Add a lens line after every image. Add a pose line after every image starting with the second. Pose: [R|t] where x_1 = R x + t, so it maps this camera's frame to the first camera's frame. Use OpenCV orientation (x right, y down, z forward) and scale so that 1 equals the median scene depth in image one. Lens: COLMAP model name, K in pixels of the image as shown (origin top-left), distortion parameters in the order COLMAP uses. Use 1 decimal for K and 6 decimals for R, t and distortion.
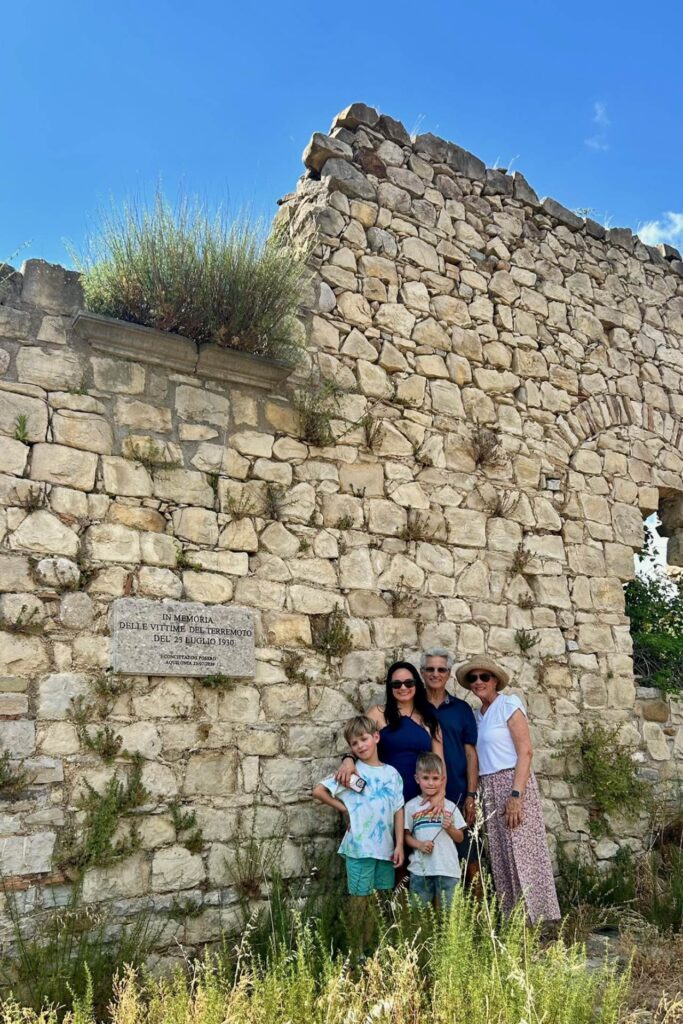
lens RADIAL K [[817.6, 0, 337.9], [0, 817.6, 514.6], [0, 0, 1]] dist [0.023925, -0.009619]
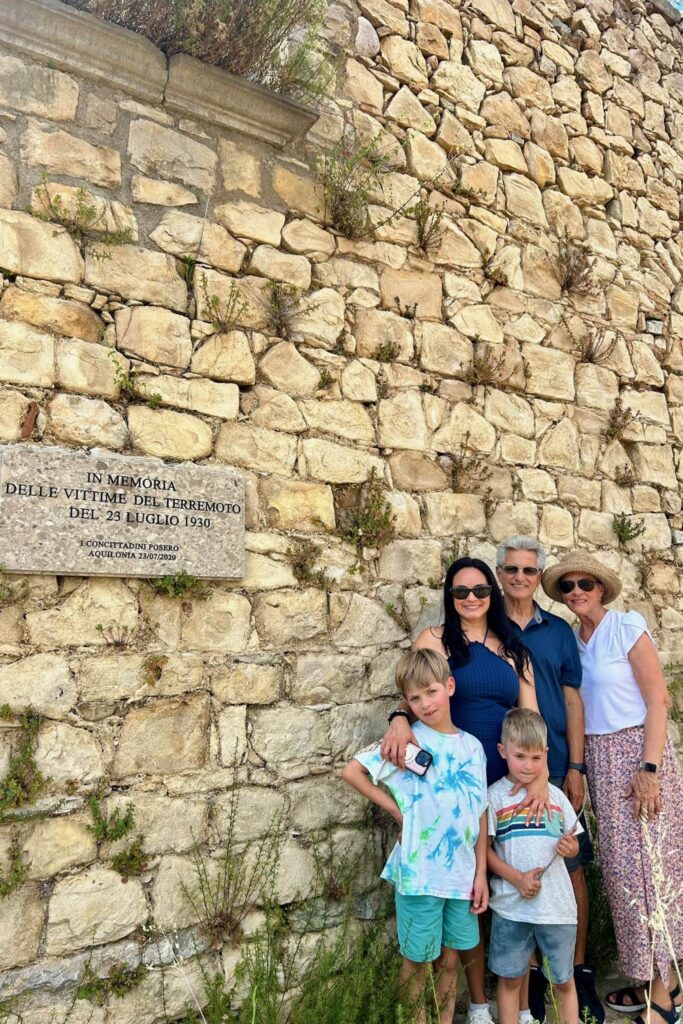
lens RADIAL K [[817.6, 0, 334.1], [0, 817.6, 510.3], [0, 0, 1]] dist [0.023925, -0.009619]
pose [[0.999216, 0.029551, -0.026341, -0.014731], [-0.025457, 0.989236, 0.144094, 0.046439], [0.030316, -0.143311, 0.989213, 0.329816]]
